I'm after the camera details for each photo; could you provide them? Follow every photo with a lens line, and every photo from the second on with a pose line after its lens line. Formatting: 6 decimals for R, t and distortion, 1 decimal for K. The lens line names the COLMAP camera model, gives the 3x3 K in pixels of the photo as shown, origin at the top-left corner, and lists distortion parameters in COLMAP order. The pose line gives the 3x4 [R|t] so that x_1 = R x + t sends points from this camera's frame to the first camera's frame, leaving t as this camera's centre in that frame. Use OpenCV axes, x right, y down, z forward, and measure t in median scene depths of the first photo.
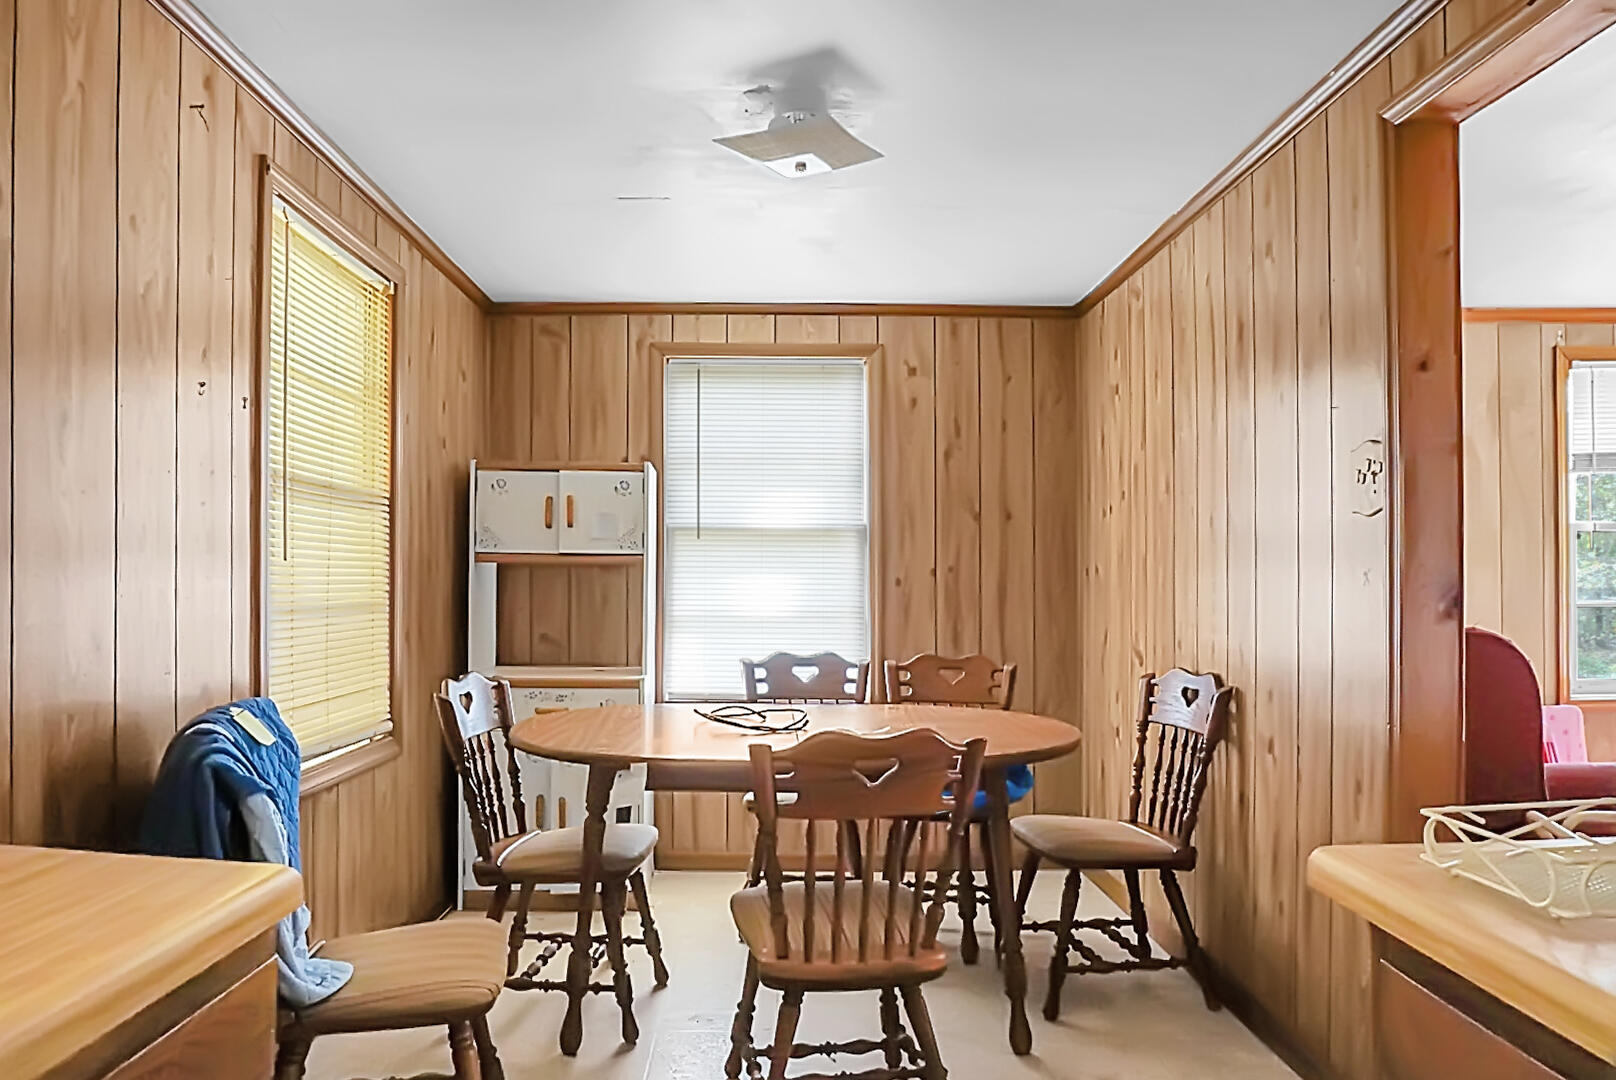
lens RADIAL K [[1130.2, 0, 806.5], [0, 1130.2, 549.9], [0, 0, 1]] dist [-0.026802, 0.004363]
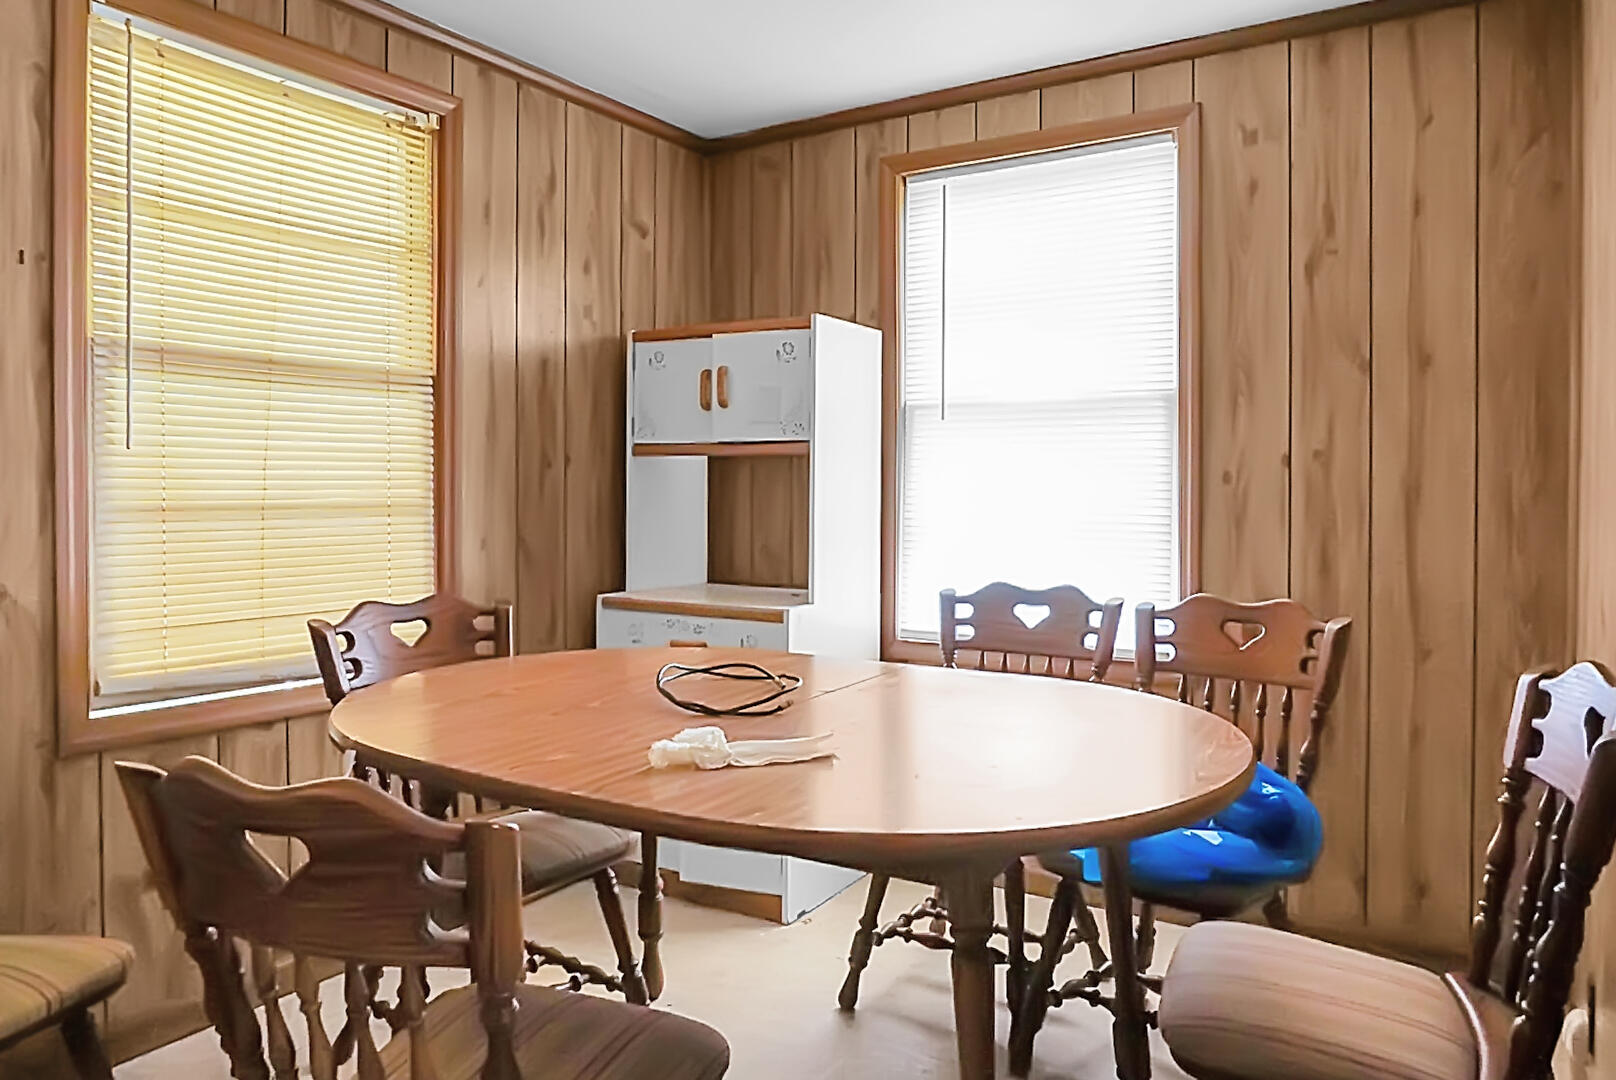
lens RADIAL K [[1130.2, 0, 832.2], [0, 1130.2, 499.1], [0, 0, 1]] dist [-0.026802, 0.004363]
pose [[0.830289, 0.001404, -0.557331, 0.250231], [0.017353, 0.999447, 0.028370, 0.019088], [0.557063, -0.033227, 0.829805, 0.359666]]
